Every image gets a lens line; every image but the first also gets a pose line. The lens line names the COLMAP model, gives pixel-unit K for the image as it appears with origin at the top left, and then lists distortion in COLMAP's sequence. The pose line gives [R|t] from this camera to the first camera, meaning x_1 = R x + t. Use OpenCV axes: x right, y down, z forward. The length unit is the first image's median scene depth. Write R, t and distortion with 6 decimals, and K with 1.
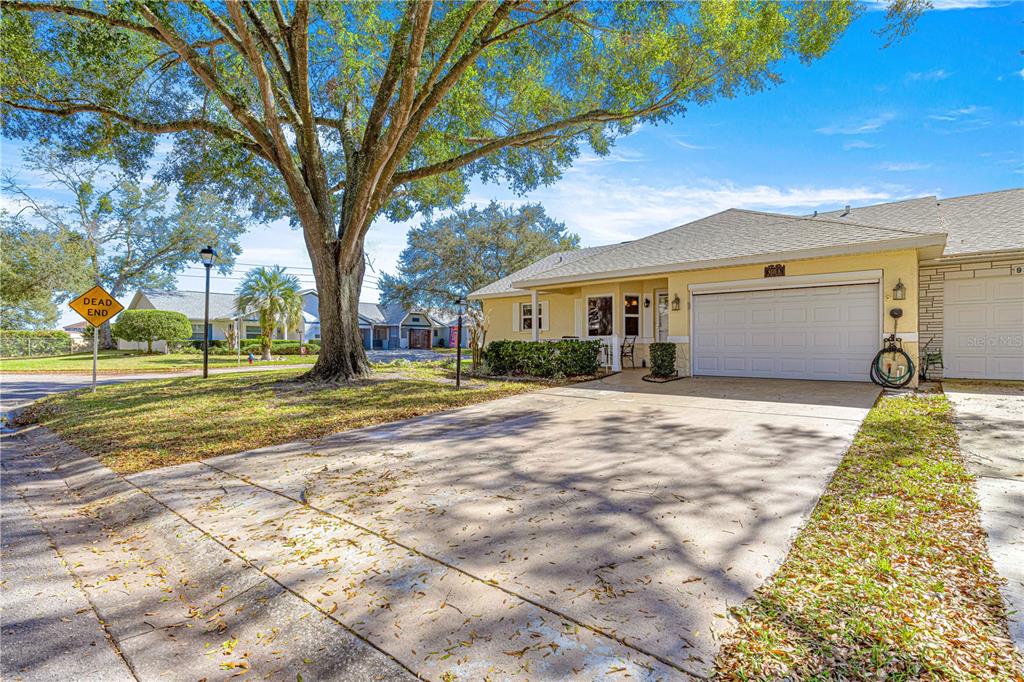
lens RADIAL K [[502.0, 0, 513.0], [0, 502.0, 342.8], [0, 0, 1]] dist [-0.006478, -0.000473]
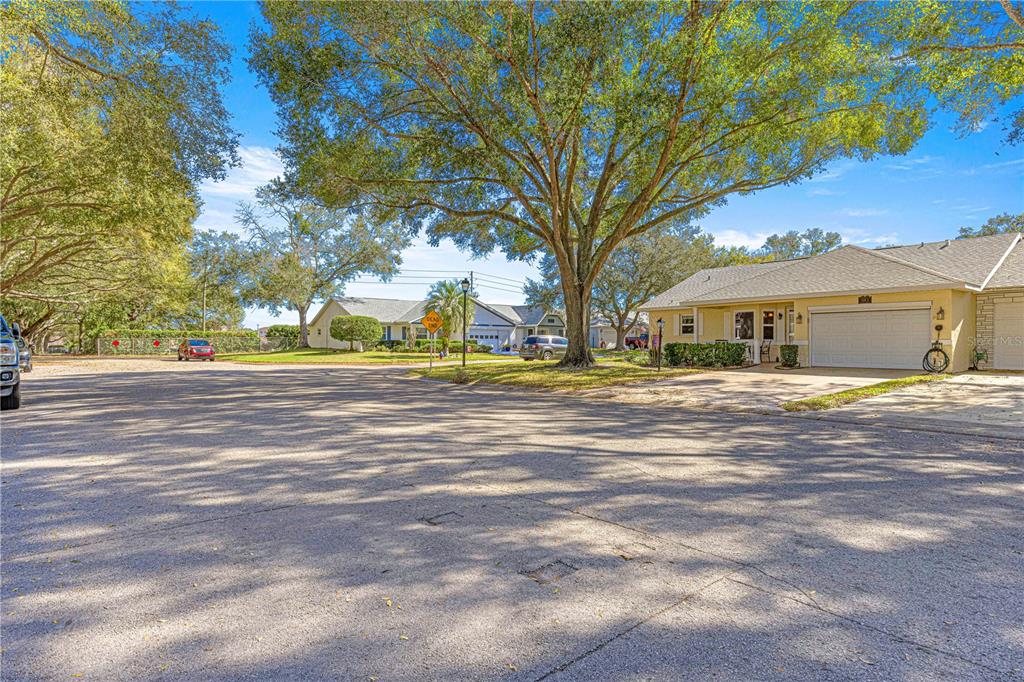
lens RADIAL K [[582.3, 0, 507.8], [0, 582.3, 341.0], [0, 0, 1]] dist [0.008361, 0.000379]
pose [[0.981628, 0.002884, -0.190784, -0.181353], [-0.003262, 0.999993, -0.001672, -0.005299], [0.190778, 0.002264, 0.981631, -0.801046]]
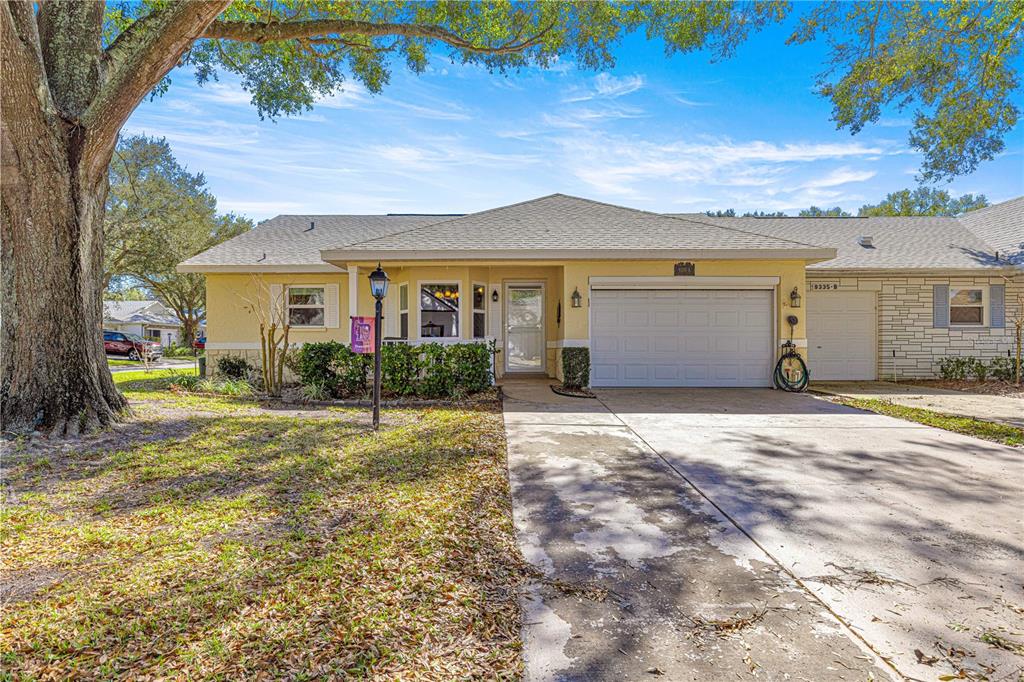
lens RADIAL K [[588.1, 0, 514.3], [0, 588.1, 347.3], [0, 0, 1]] dist [-0.001030, -0.000083]
pose [[0.766849, 0.003212, 0.641819, -0.317996], [-0.005589, 0.999983, 0.001673, -0.000919], [-0.641803, -0.004870, 0.766854, 0.294778]]
